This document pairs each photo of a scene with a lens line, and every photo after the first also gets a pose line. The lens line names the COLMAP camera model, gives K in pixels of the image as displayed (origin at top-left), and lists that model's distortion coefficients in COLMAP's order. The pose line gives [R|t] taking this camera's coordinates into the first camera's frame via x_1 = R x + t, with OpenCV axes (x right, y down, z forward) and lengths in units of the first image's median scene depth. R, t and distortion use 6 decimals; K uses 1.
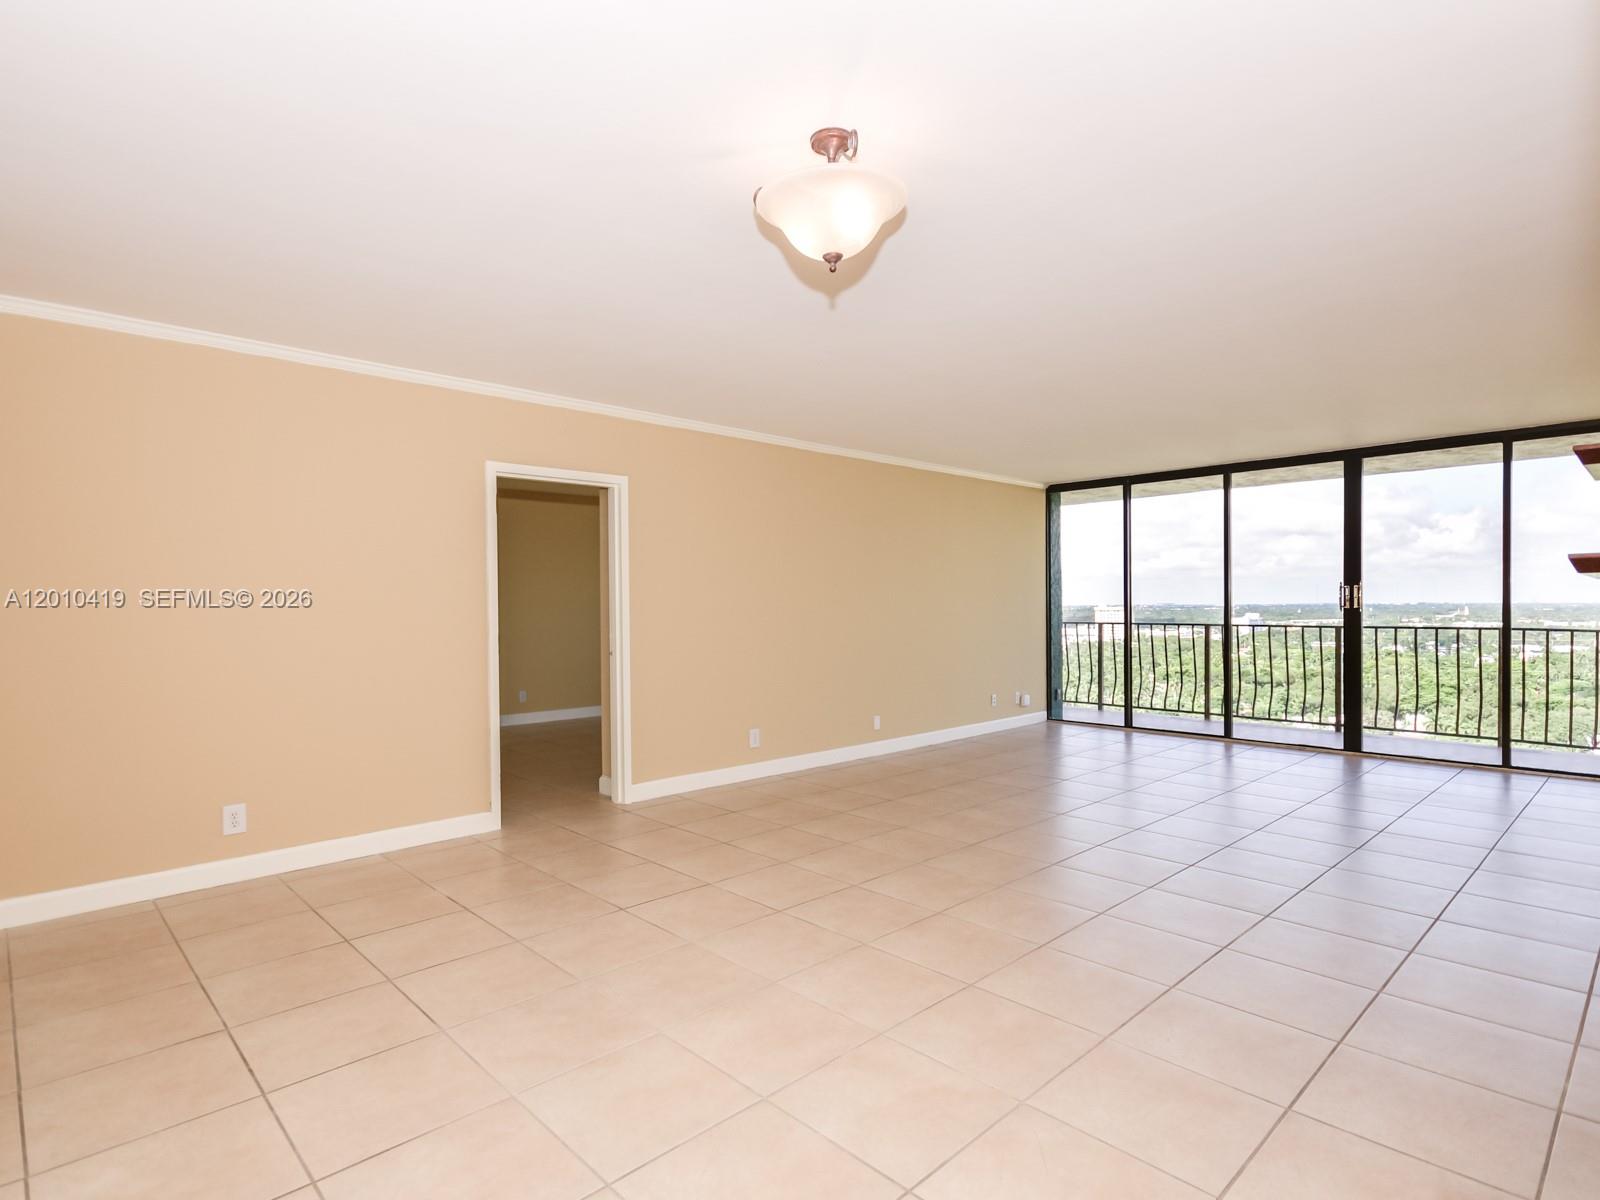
lens RADIAL K [[857.6, 0, 749.7], [0, 857.6, 605.8], [0, 0, 1]] dist [-0.000716, -0.000054]
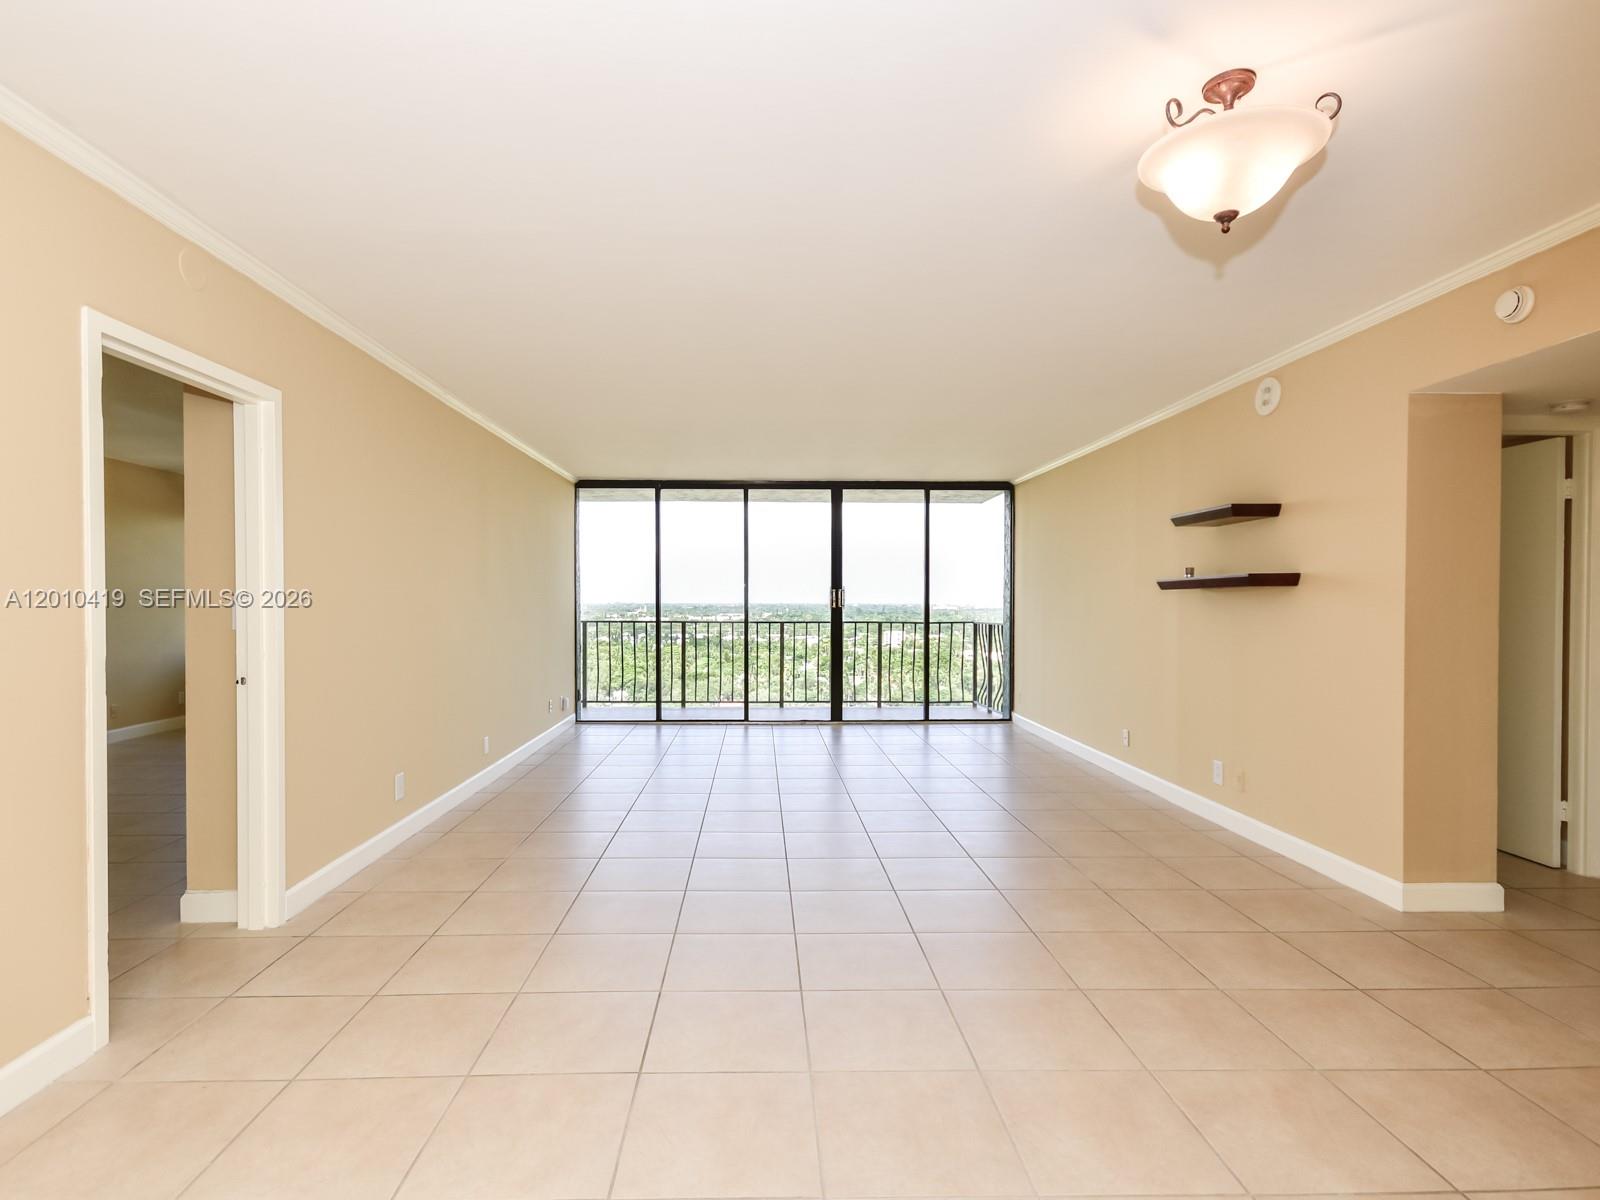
lens RADIAL K [[847.4, 0, 785.4], [0, 847.4, 612.7], [0, 0, 1]] dist [0.021762, -0.000110]
pose [[0.642370, -0.003280, 0.766388, -0.296314], [-0.006149, 0.999937, 0.009433, -0.000777], [-0.766370, -0.010772, 0.642309, 0.258287]]
